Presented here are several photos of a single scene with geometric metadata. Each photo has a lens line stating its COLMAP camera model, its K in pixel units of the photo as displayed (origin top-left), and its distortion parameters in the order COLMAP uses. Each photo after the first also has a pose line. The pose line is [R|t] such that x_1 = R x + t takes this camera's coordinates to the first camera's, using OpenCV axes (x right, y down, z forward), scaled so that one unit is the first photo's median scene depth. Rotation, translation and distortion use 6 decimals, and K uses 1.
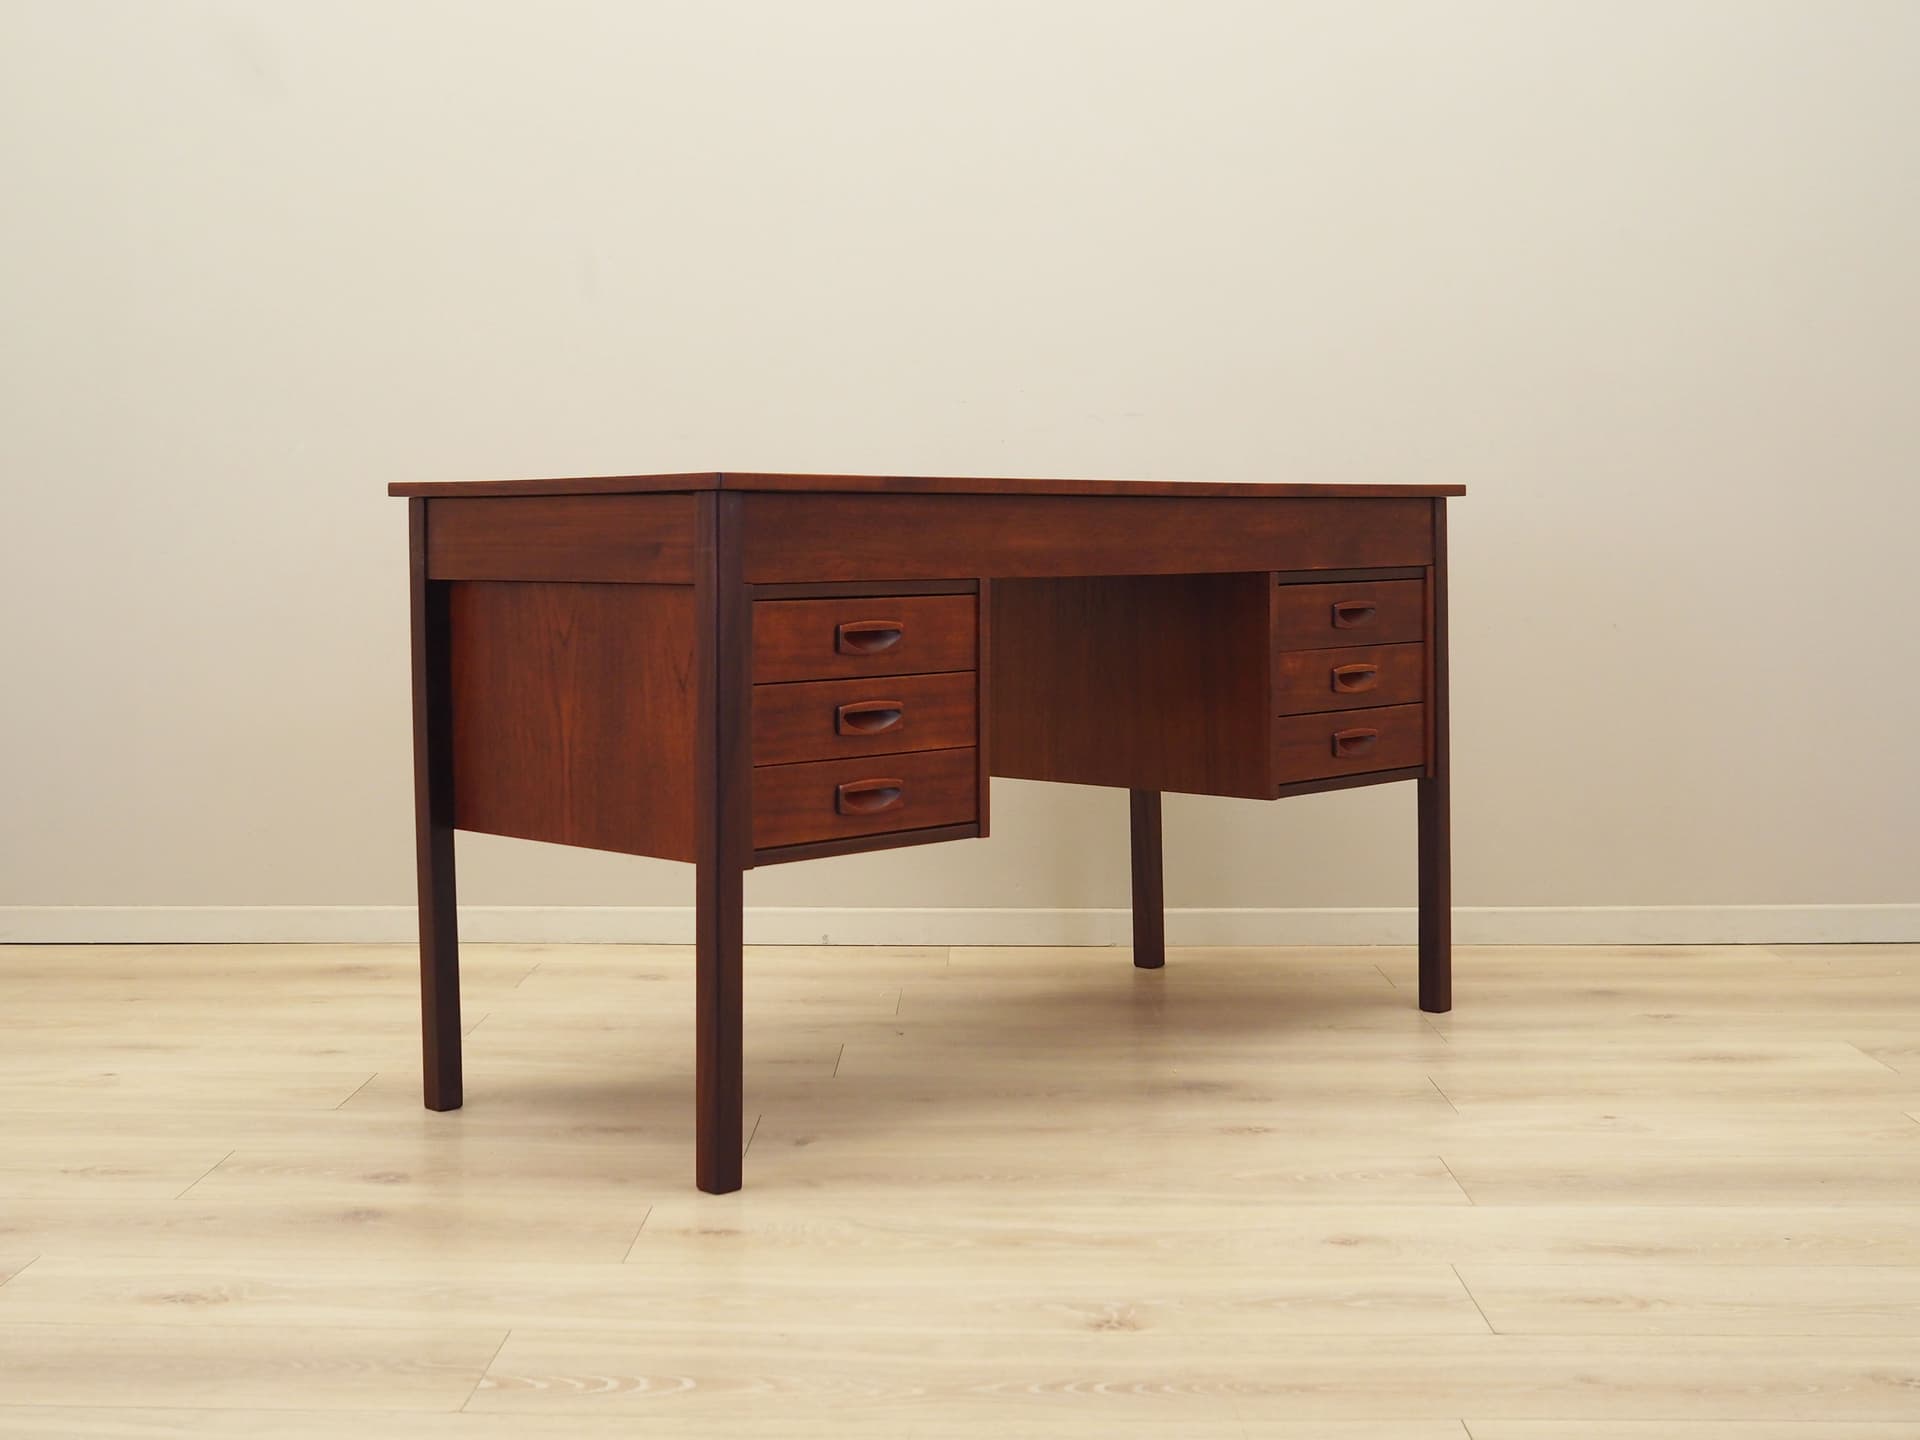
lens RADIAL K [[2021.1, 0, 941.0], [0, 2021.1, 724.5], [0, 0, 1]] dist [-0.019958, 0.000000]
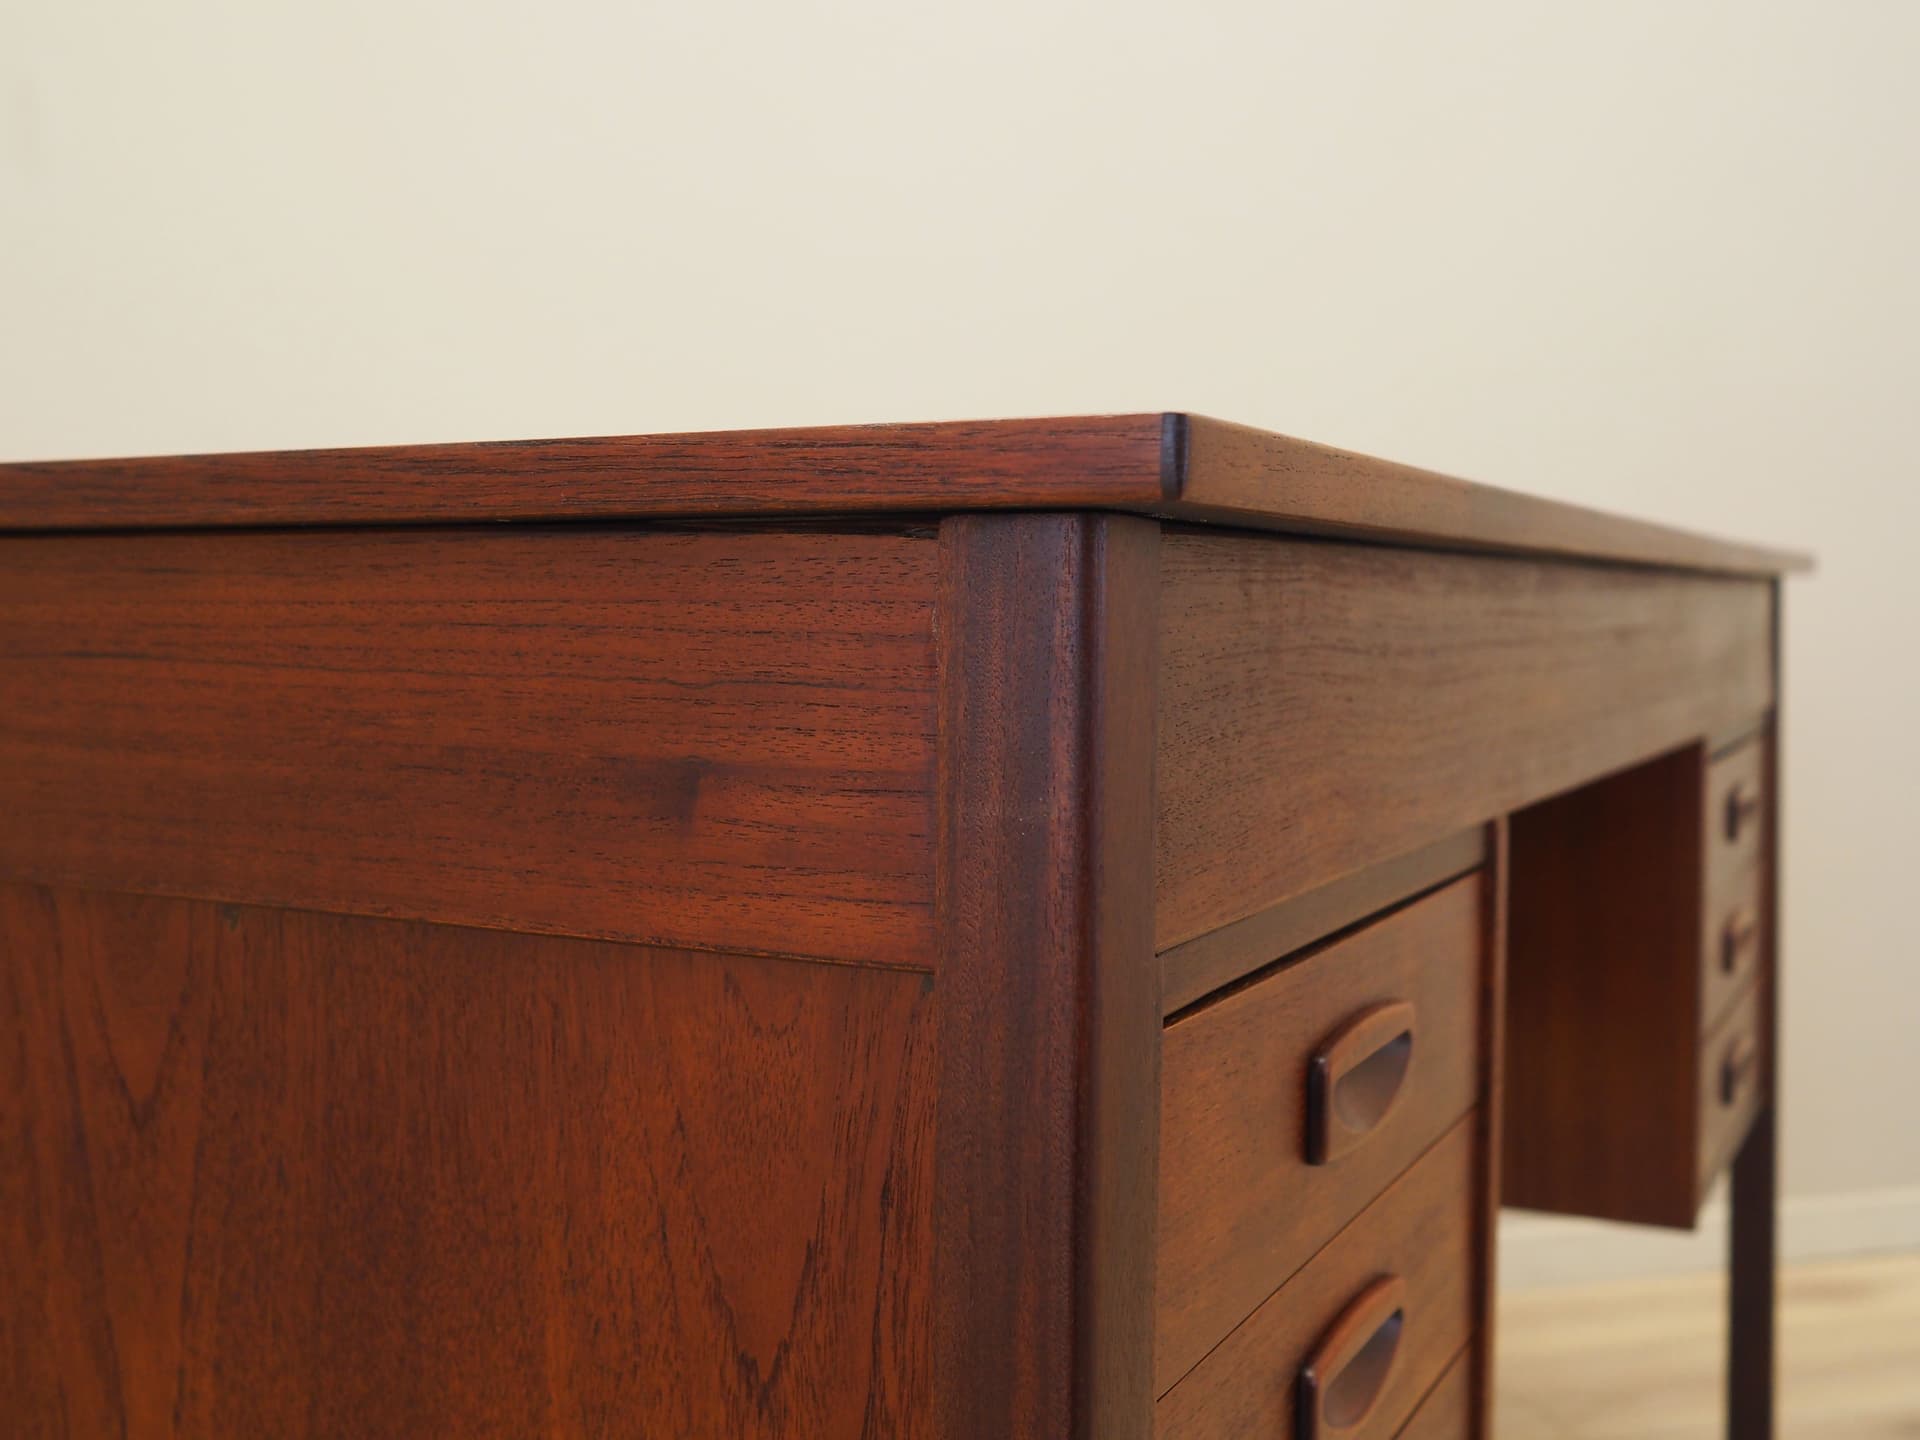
lens RADIAL K [[2021.1, 0, 955.2], [0, 2021.1, 716.4], [0, 0, 1]] dist [-0.019958, 0.000000]
pose [[0.959192, -0.007653, 0.282651, -0.095220], [0.018617, 0.999174, -0.036124, -0.047511], [-0.282141, 0.039912, 0.958542, 0.435103]]
